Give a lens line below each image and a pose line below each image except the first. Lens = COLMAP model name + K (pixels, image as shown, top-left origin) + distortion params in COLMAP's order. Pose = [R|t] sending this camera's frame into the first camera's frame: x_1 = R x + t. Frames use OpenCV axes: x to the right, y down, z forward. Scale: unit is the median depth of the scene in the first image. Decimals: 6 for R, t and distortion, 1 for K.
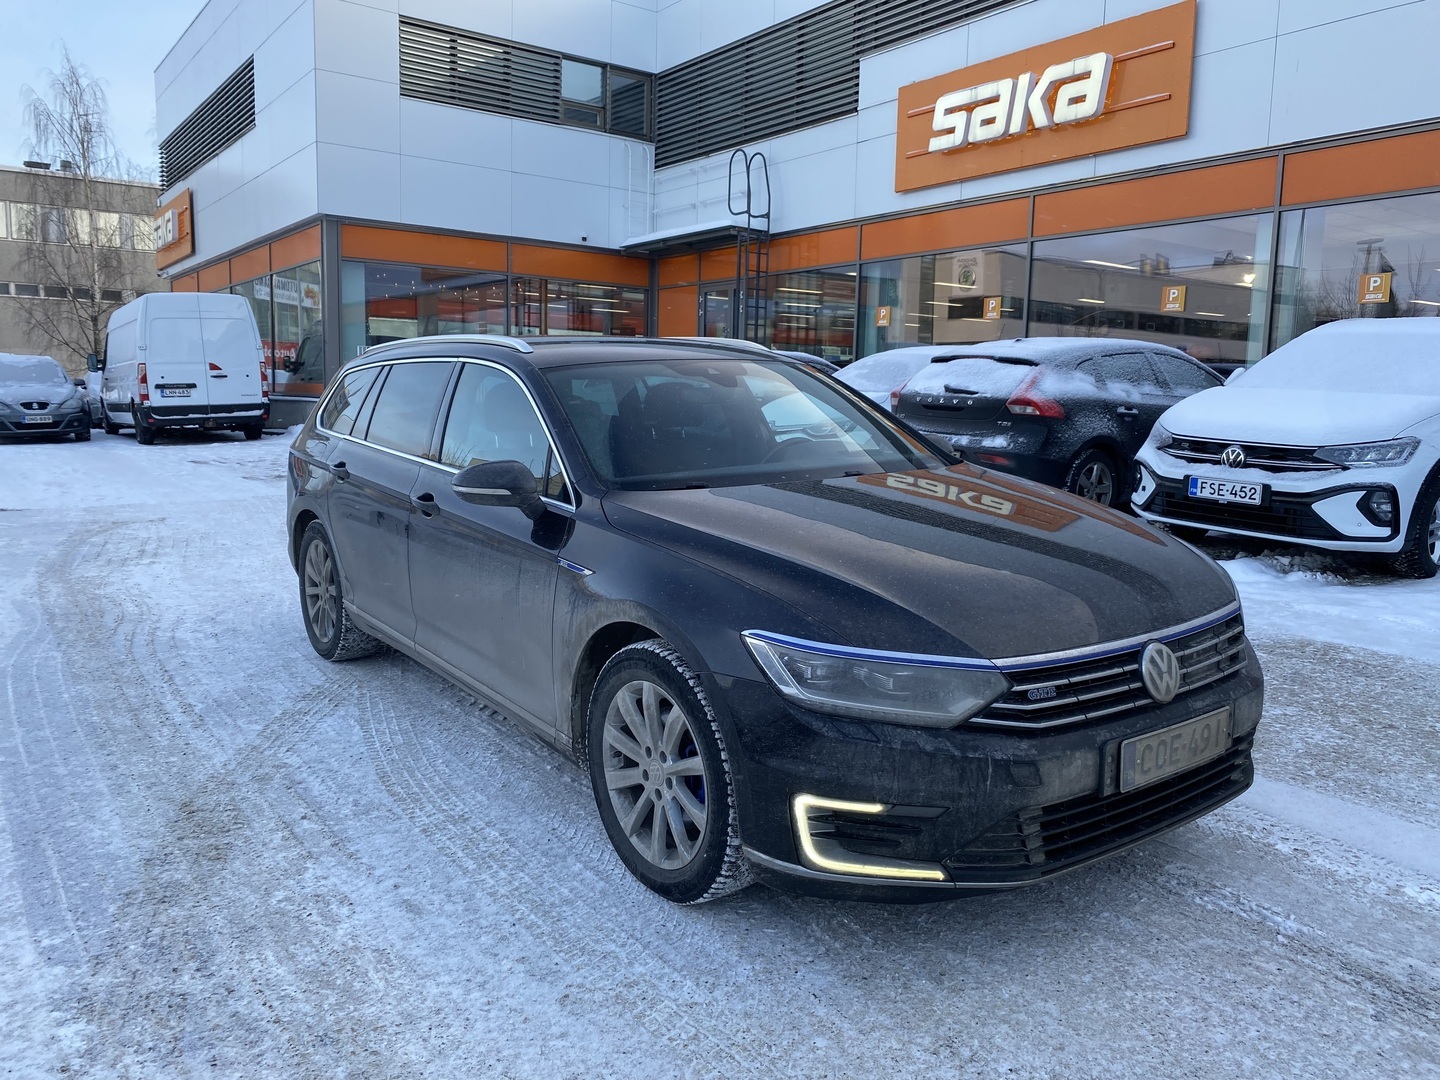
lens RADIAL K [[1091.5, 0, 730.1], [0, 1091.5, 537.4], [0, 0, 1]] dist [-0.036158, 0.000876]
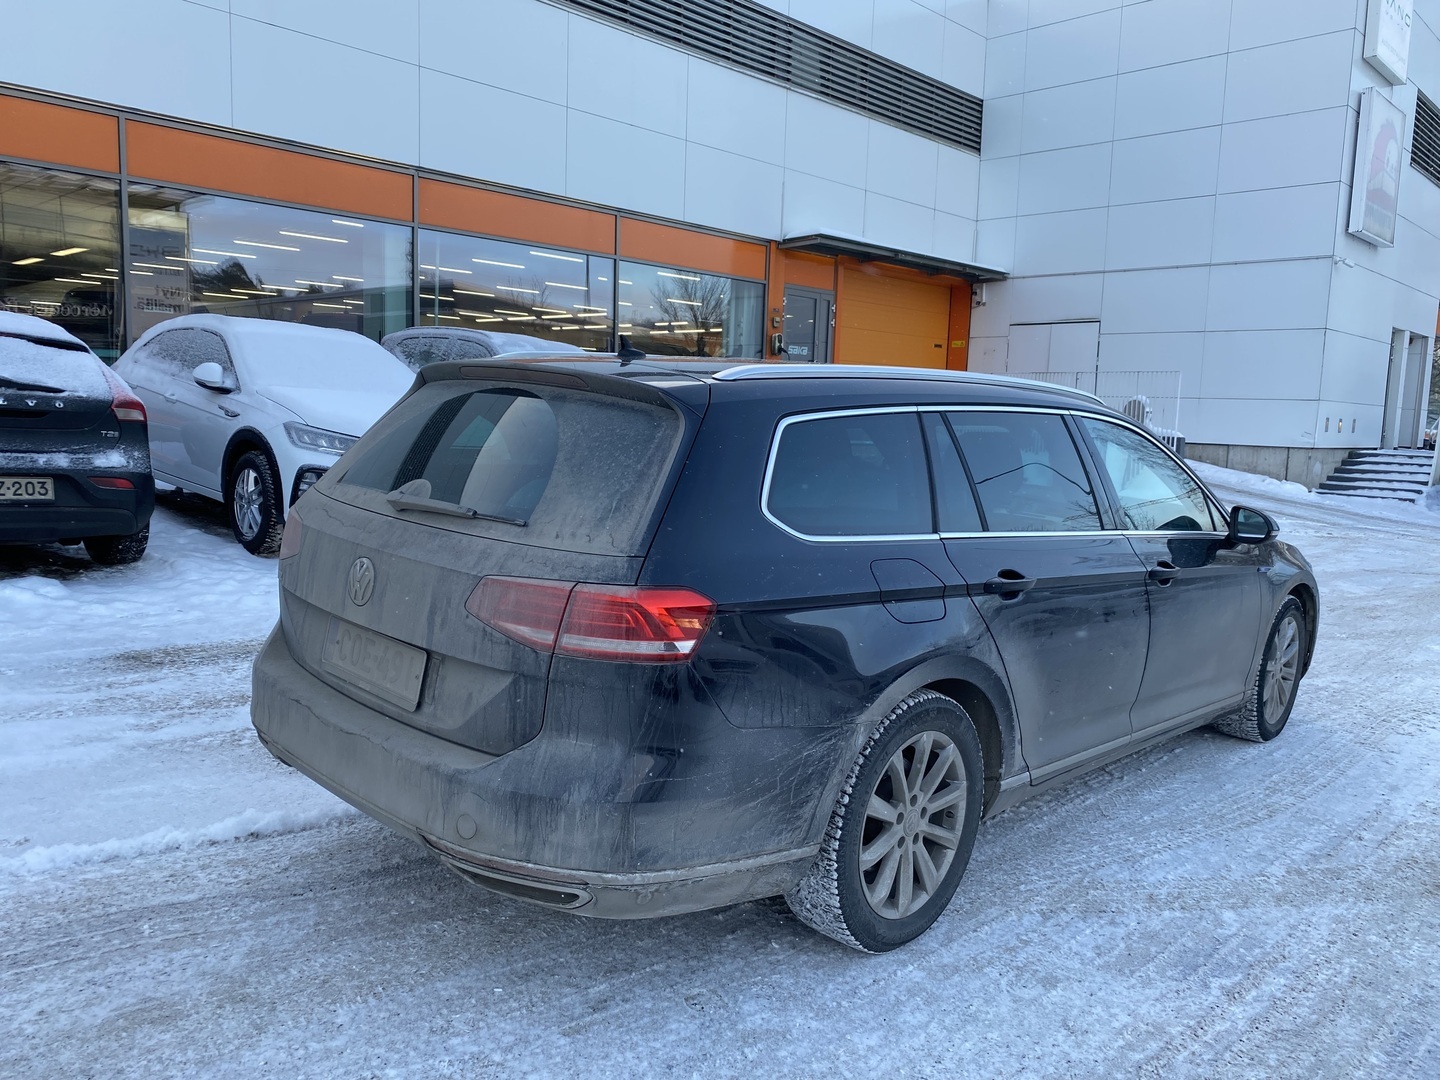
lens RADIAL K [[1091.5, 0, 729.7], [0, 1091.5, 538.9], [0, 0, 1]] dist [-0.036158, 0.000876]
pose [[-0.146574, -0.150541, 0.977678, -1.055607], [0.095086, 0.981631, 0.165405, -0.228943], [-0.984619, 0.117208, -0.129567, 1.382919]]
